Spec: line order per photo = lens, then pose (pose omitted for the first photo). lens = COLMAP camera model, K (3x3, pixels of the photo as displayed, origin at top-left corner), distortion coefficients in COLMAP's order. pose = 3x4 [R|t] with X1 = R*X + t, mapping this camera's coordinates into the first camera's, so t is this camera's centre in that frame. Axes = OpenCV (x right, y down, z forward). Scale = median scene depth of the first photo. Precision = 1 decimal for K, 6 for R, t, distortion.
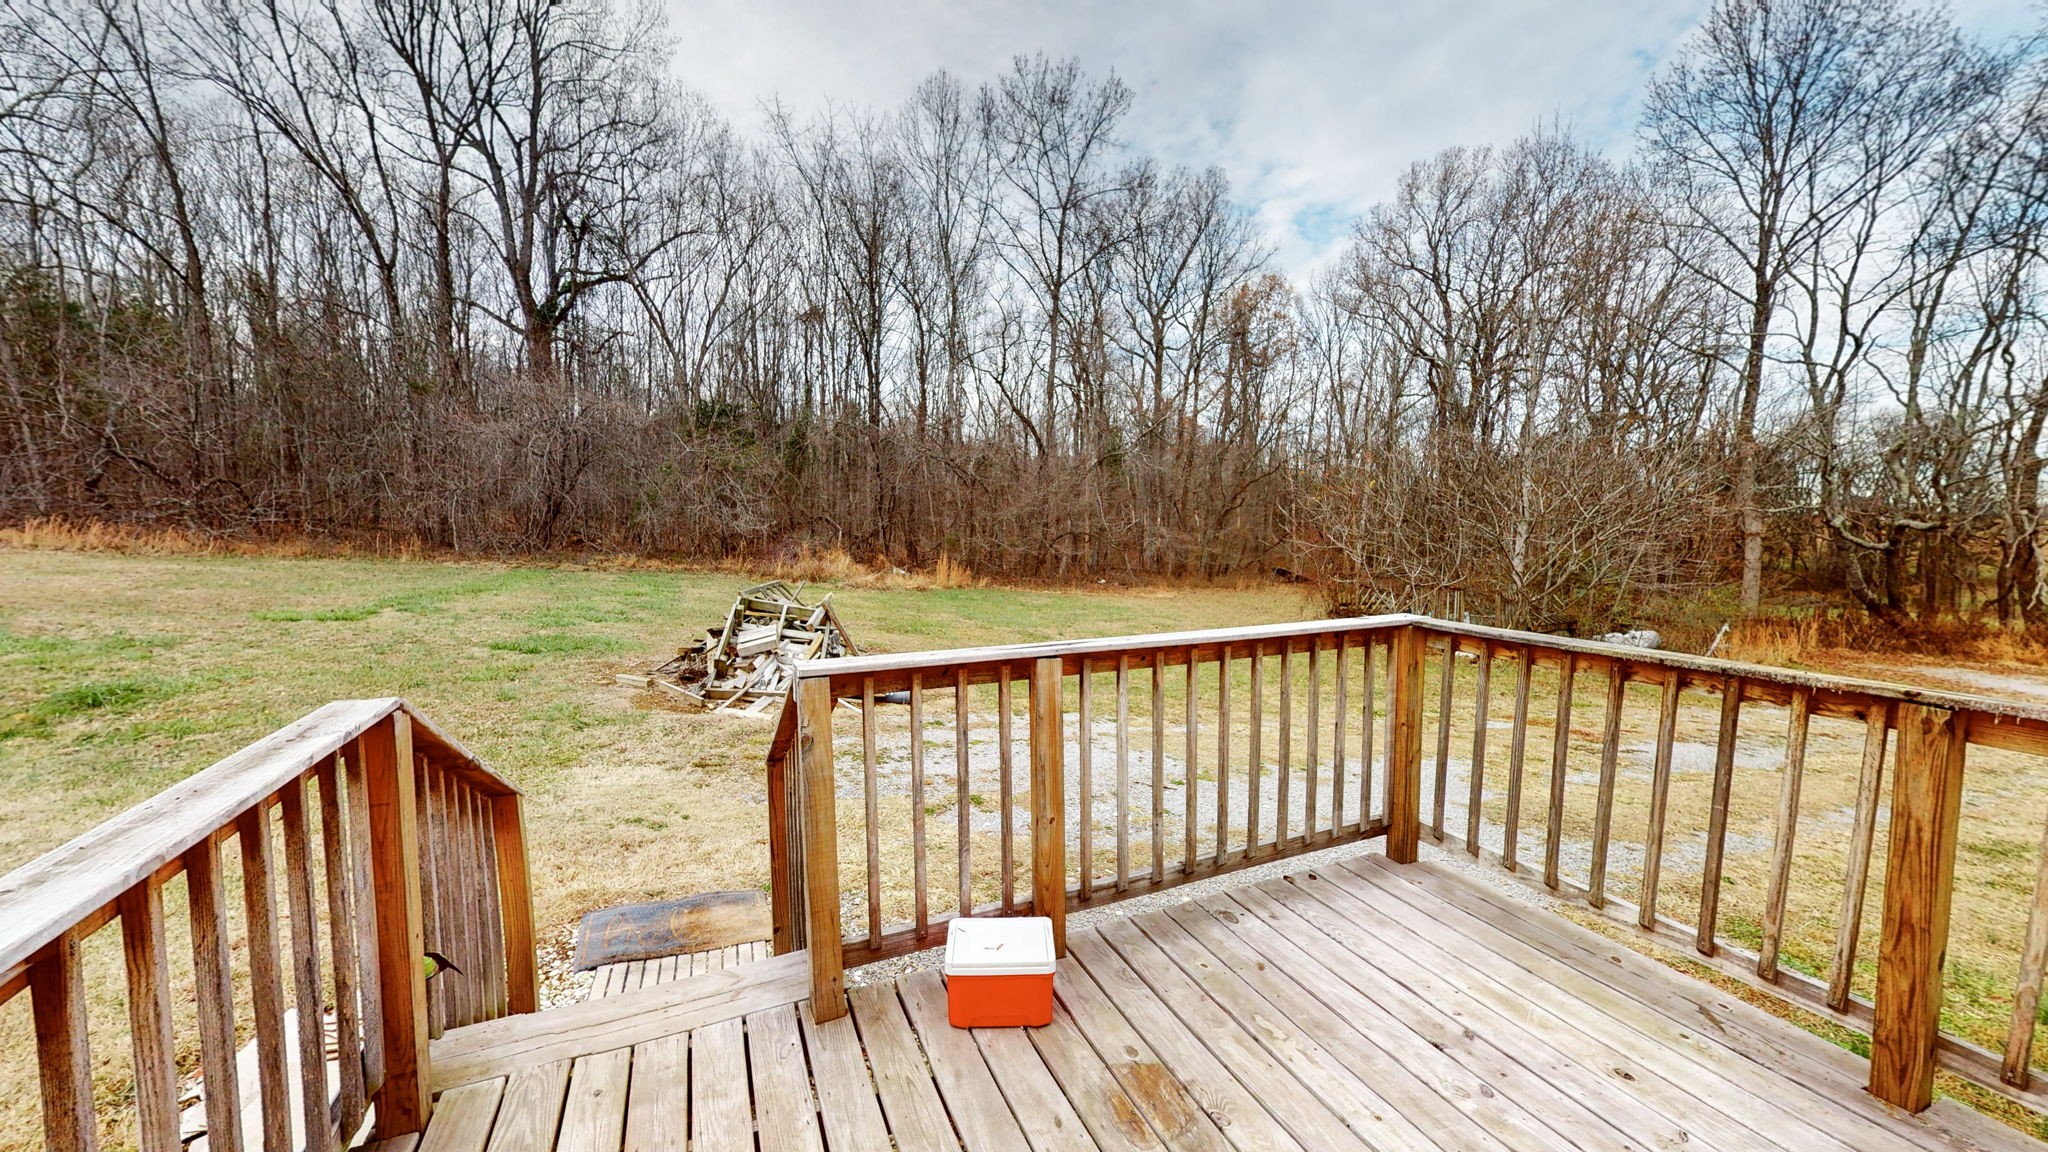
lens RADIAL K [[752.6, 0, 1024.8], [0, 752.6, 578.2], [0, 0, 1]] dist [0.000266, 0.000206]
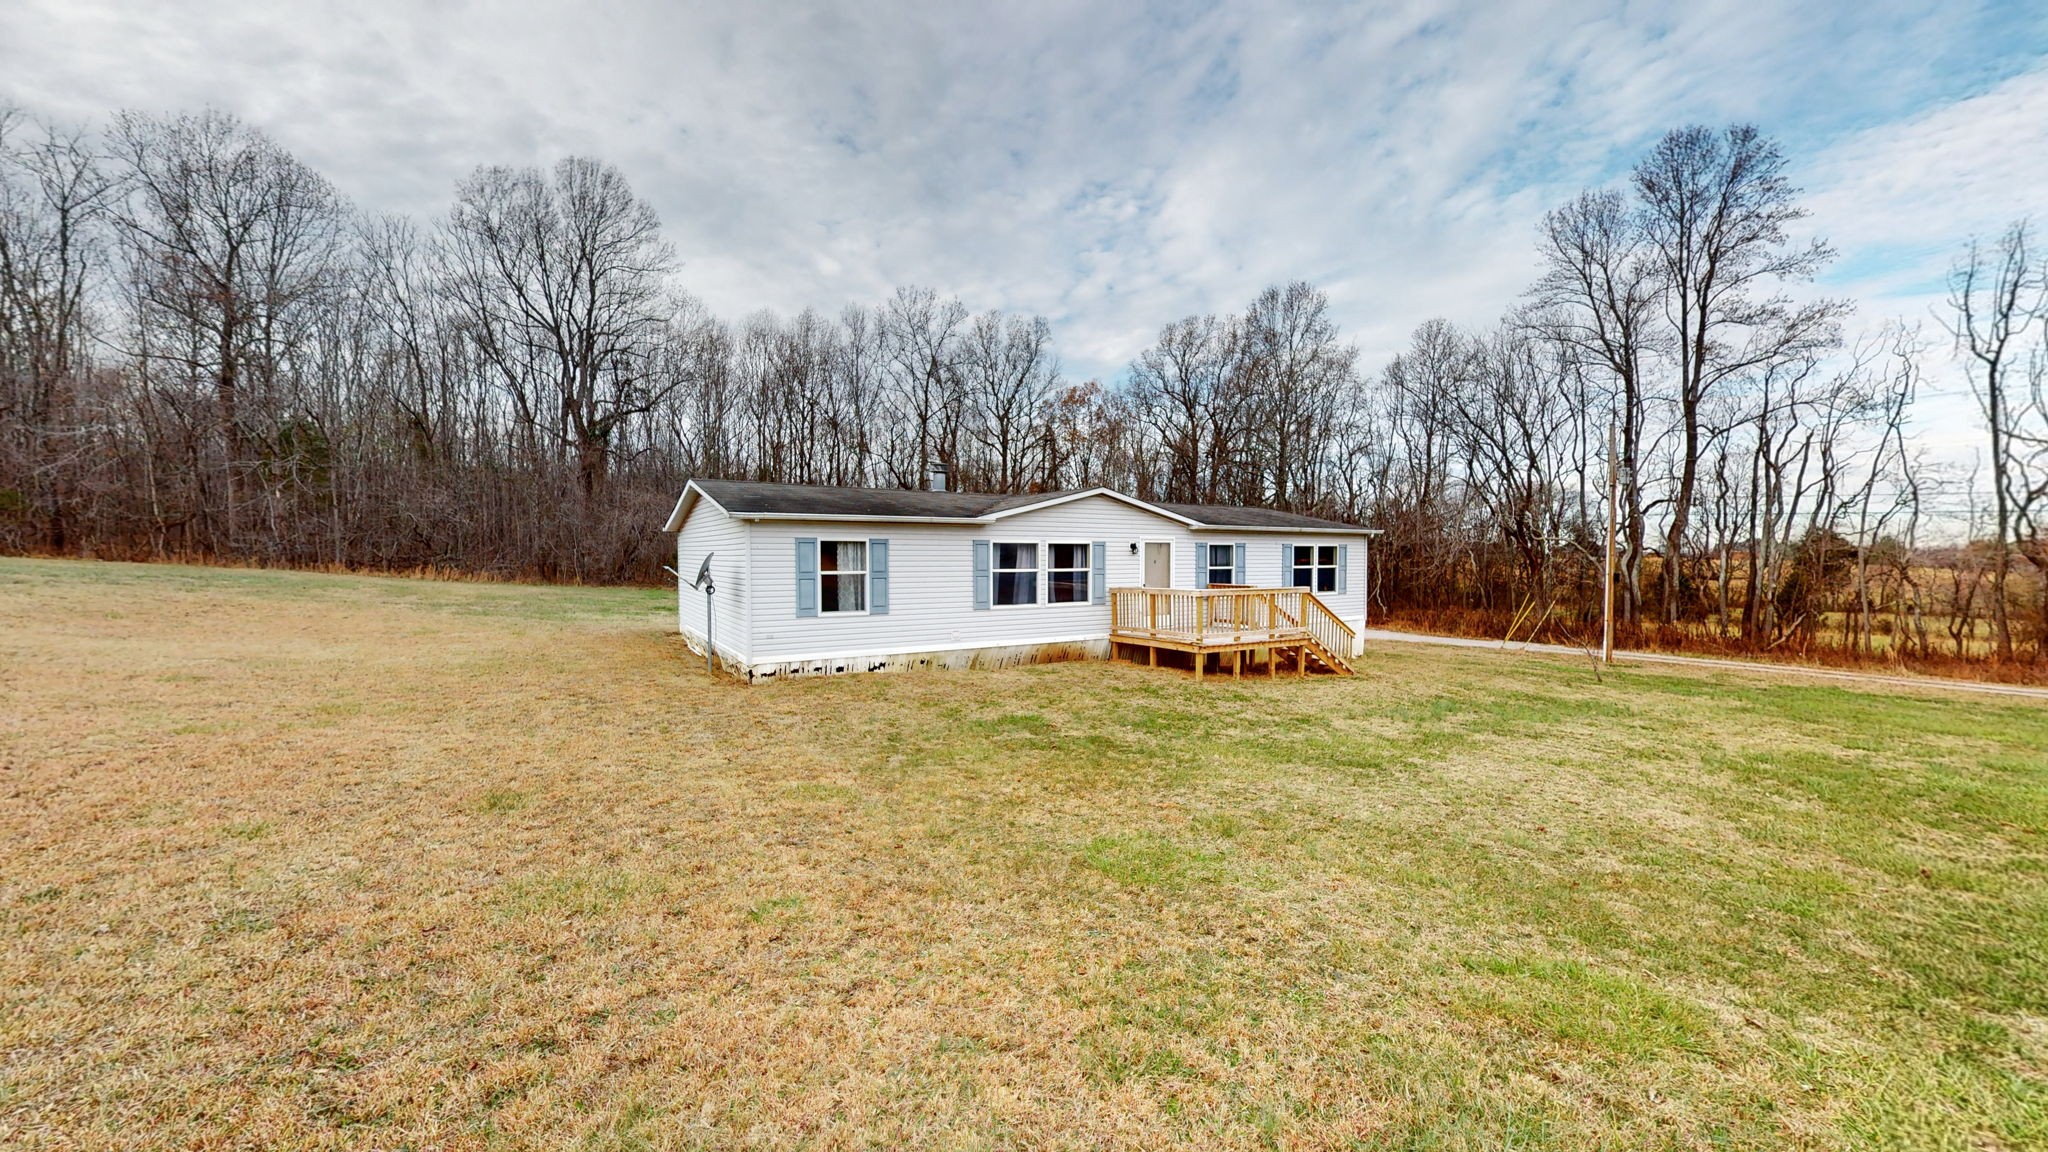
lens RADIAL K [[752.6, 0, 1024.8], [0, 752.6, 578.2], [0, 0, 1]] dist [0.000266, 0.000206]
pose [[0.989770, -0.009395, 0.142365, 0.021910], [0.017702, 0.998206, -0.057199, 0.053398], [-0.141573, 0.059134, 0.988160, -0.612318]]
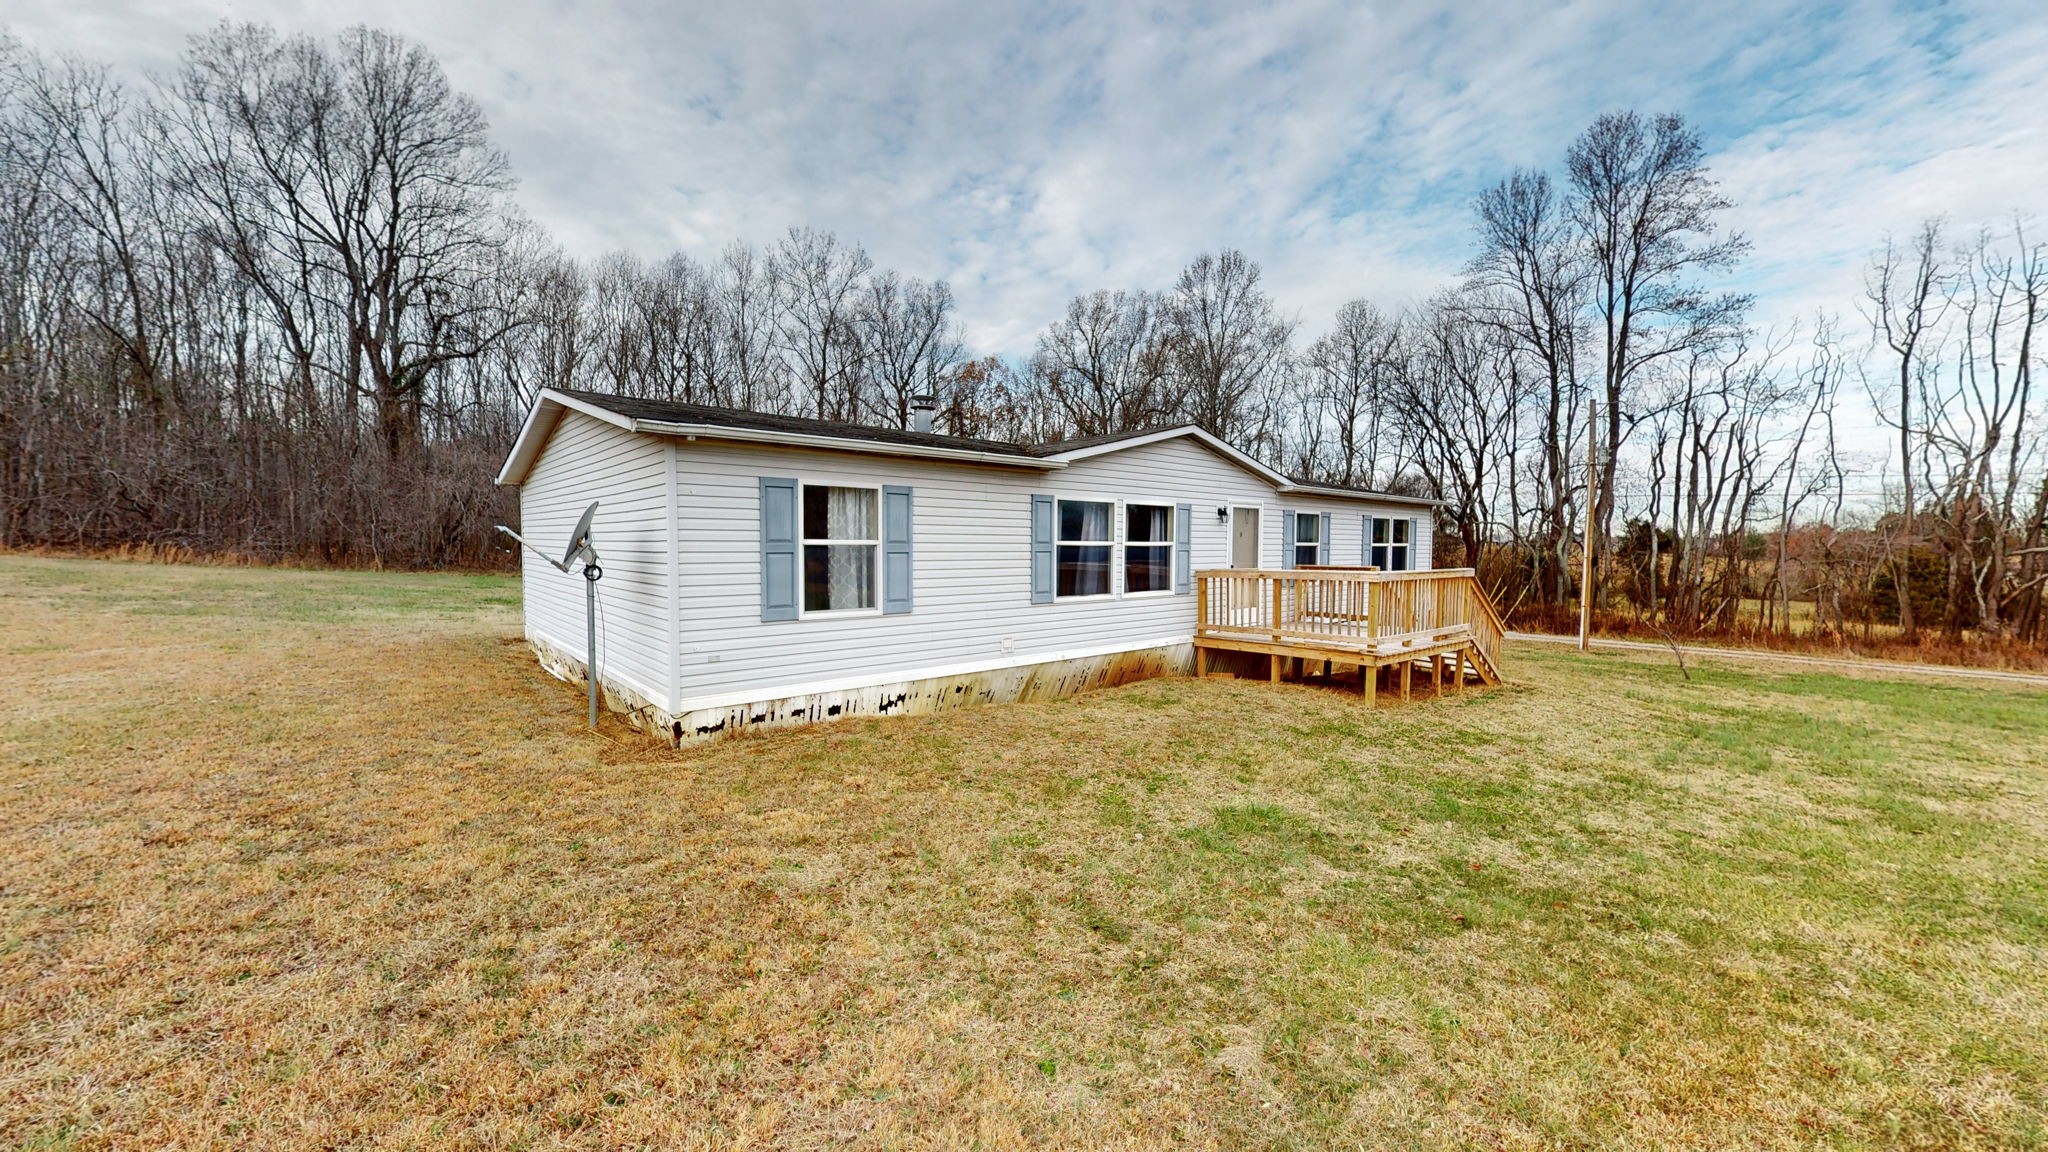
lens RADIAL K [[752.6, 0, 1024.8], [0, 752.6, 578.2], [0, 0, 1]] dist [0.000266, 0.000206]
pose [[0.953634, -0.014187, 0.300635, -0.025227], [0.025974, 0.999041, -0.035245, 0.047238], [-0.299846, 0.041420, 0.953088, -0.461216]]
